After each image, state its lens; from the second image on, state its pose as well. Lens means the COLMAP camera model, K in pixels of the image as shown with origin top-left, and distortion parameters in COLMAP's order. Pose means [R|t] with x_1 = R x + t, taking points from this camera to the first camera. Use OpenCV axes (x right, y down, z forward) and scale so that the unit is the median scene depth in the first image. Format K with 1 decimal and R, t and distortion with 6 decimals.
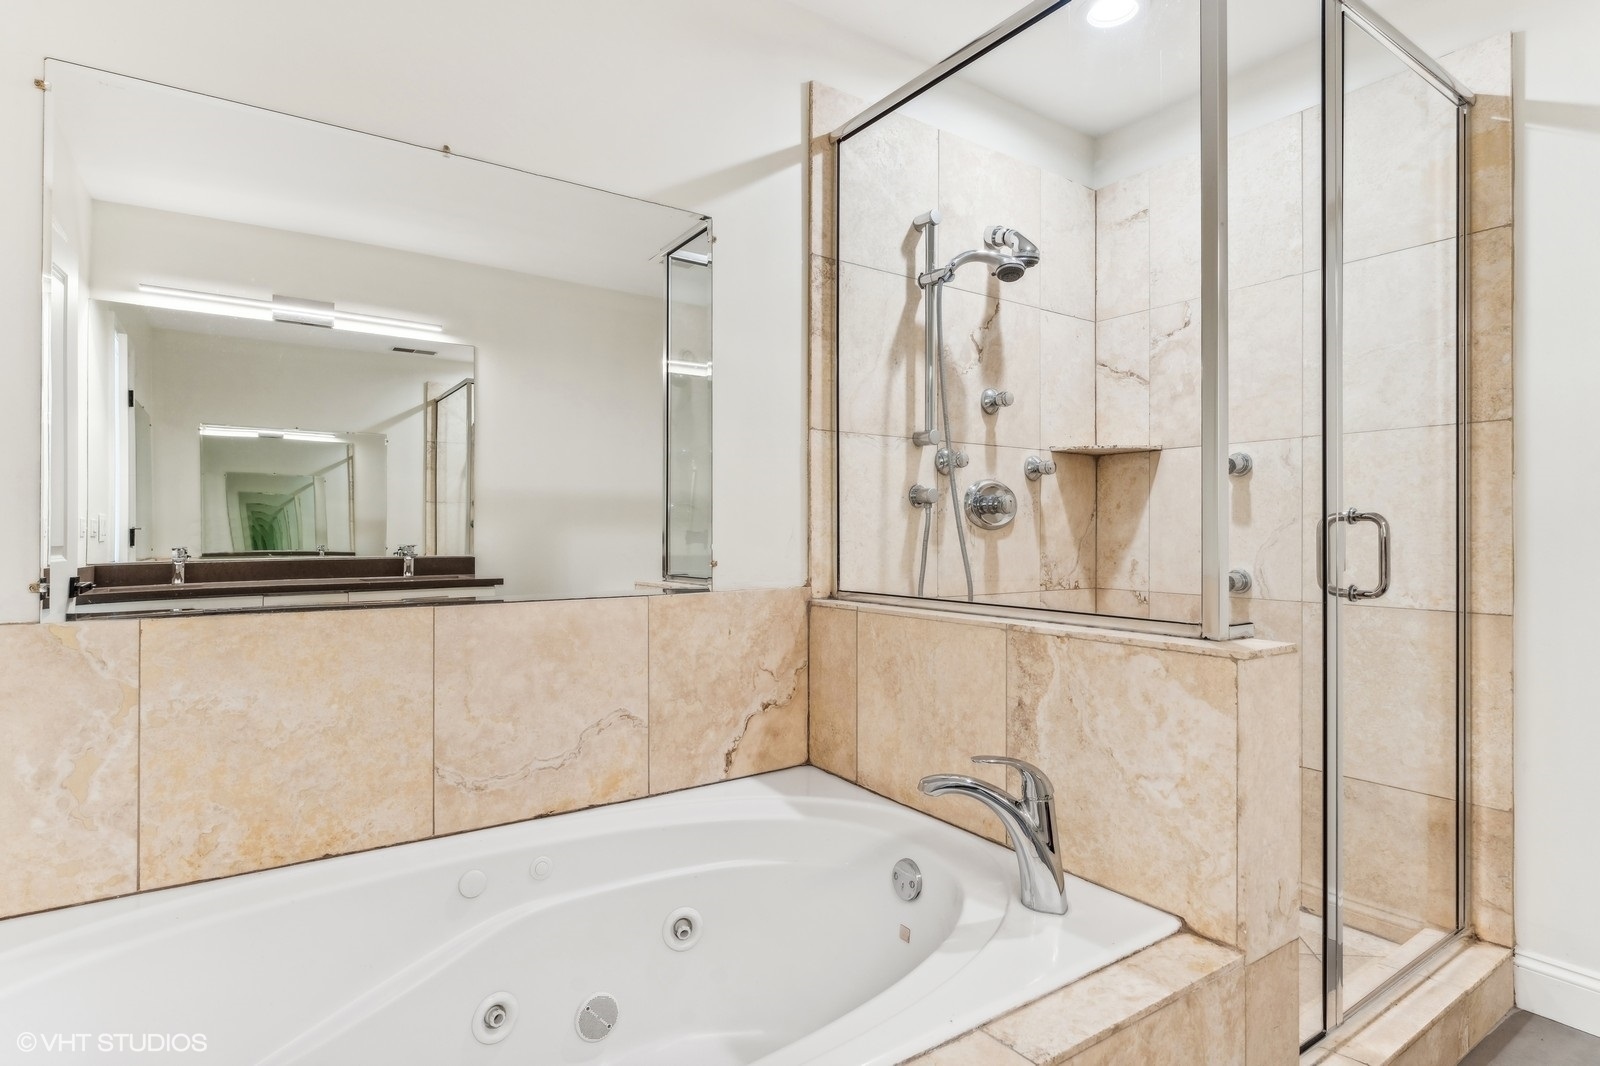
lens RADIAL K [[829.7, 0, 798.7], [0, 829.7, 533.7], [0, 0, 1]] dist [-0.005647, 0.004670]
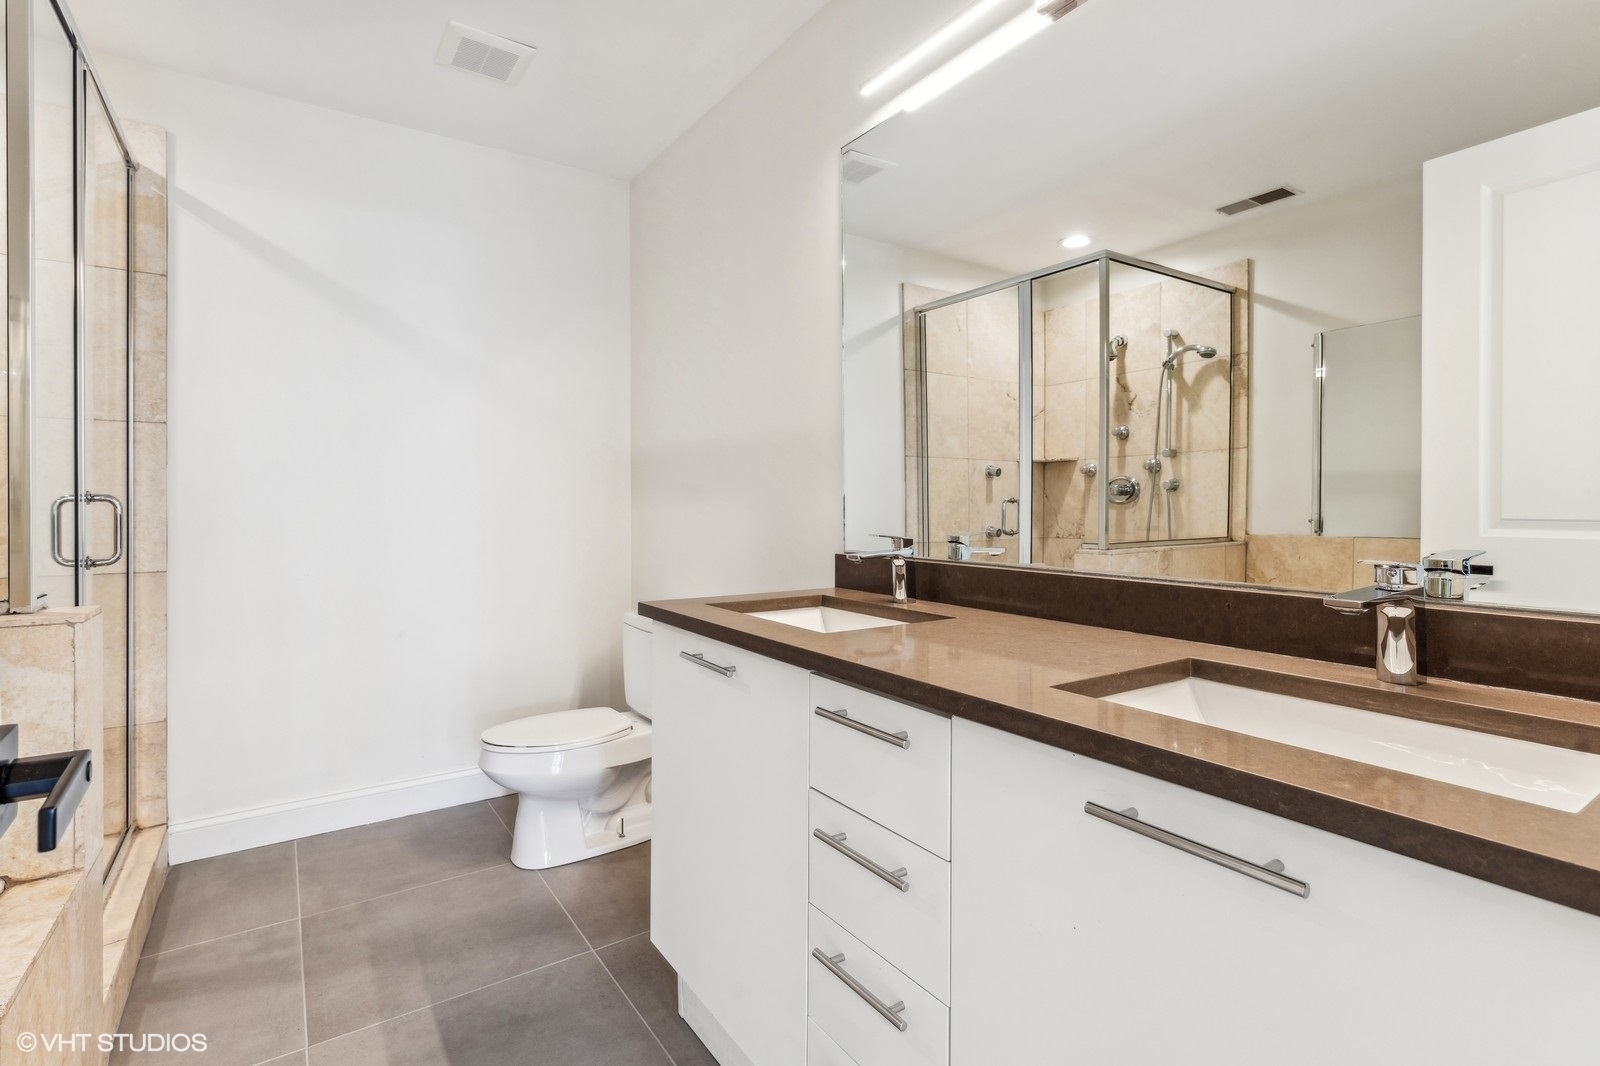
lens RADIAL K [[737.8, 0, 796.4], [0, 737.8, 501.6], [0, 0, 1]] dist [0.000135, 0.000963]
pose [[0.014688, 0.001254, 0.999891, -0.301365], [-0.000278, 0.999999, -0.001250, -0.011720], [-0.999892, -0.000259, 0.014688, -0.022305]]
